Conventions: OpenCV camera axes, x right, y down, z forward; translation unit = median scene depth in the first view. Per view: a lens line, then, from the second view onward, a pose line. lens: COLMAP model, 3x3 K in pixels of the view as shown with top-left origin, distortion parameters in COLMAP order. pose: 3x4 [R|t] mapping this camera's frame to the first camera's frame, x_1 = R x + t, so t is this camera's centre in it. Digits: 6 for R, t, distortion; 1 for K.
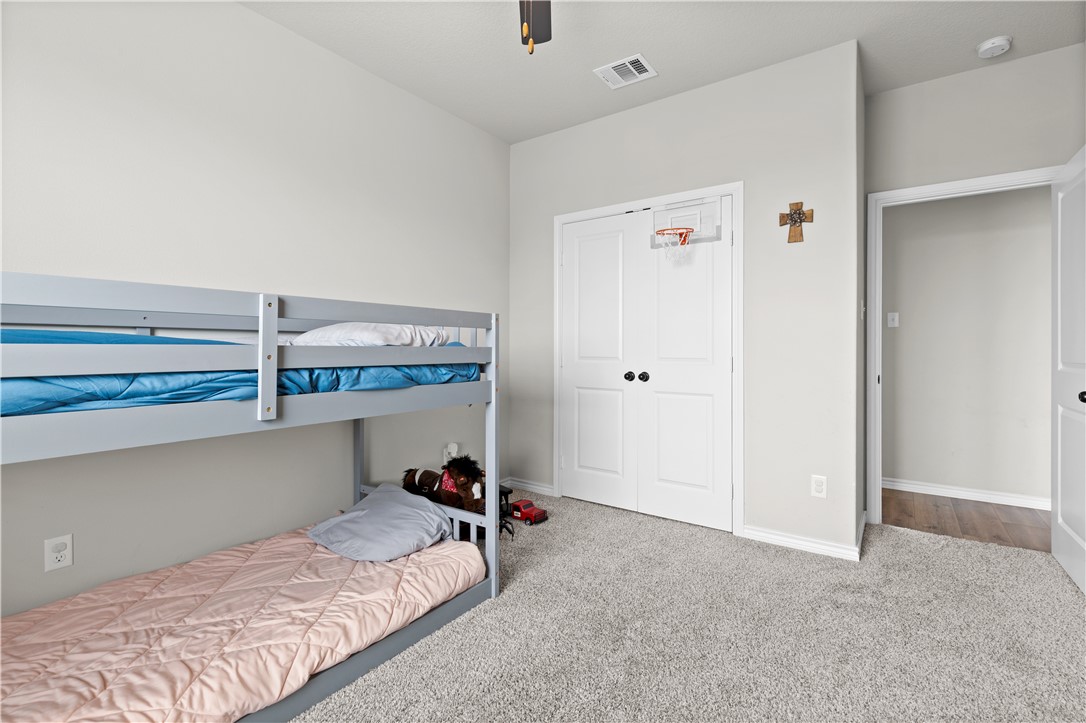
lens RADIAL K [[497.3, 0, 542.2], [0, 497.3, 354.3], [0, 0, 1]] dist [0.002413, -0.000757]
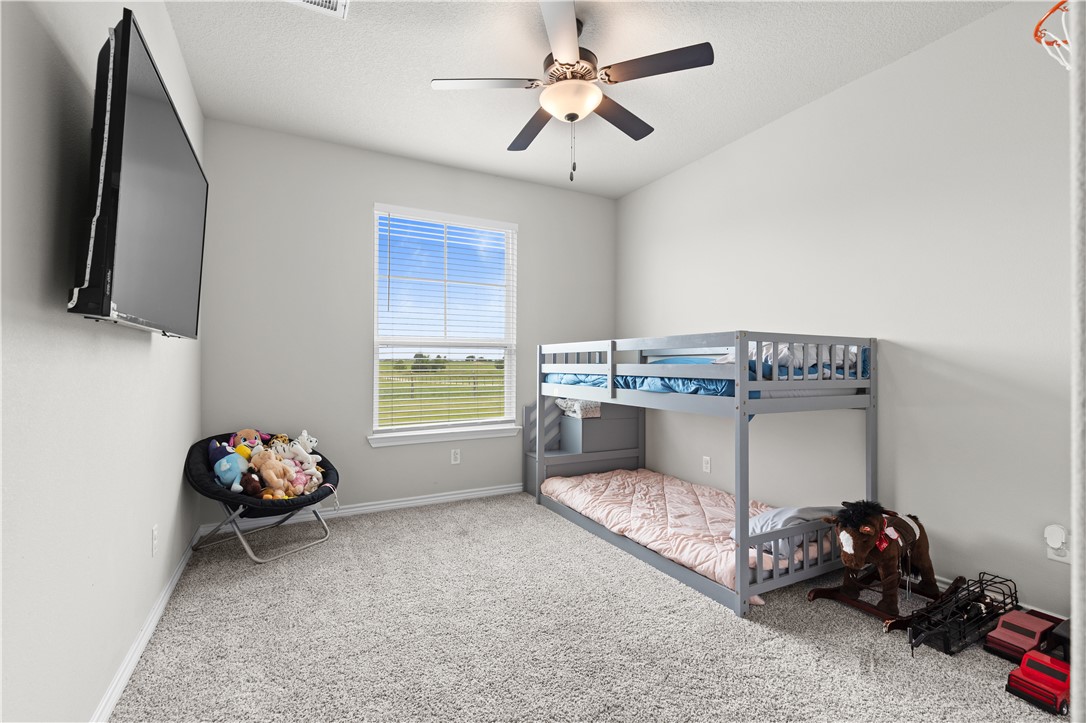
lens RADIAL K [[497.3, 0, 542.4], [0, 497.3, 361.6], [0, 0, 1]] dist [0.002413, -0.000757]
pose [[-0.453544, -0.002727, -0.891230, 1.295733], [-0.009849, 0.999950, 0.001953, -0.025401], [0.891179, 0.009663, -0.453548, 1.464312]]
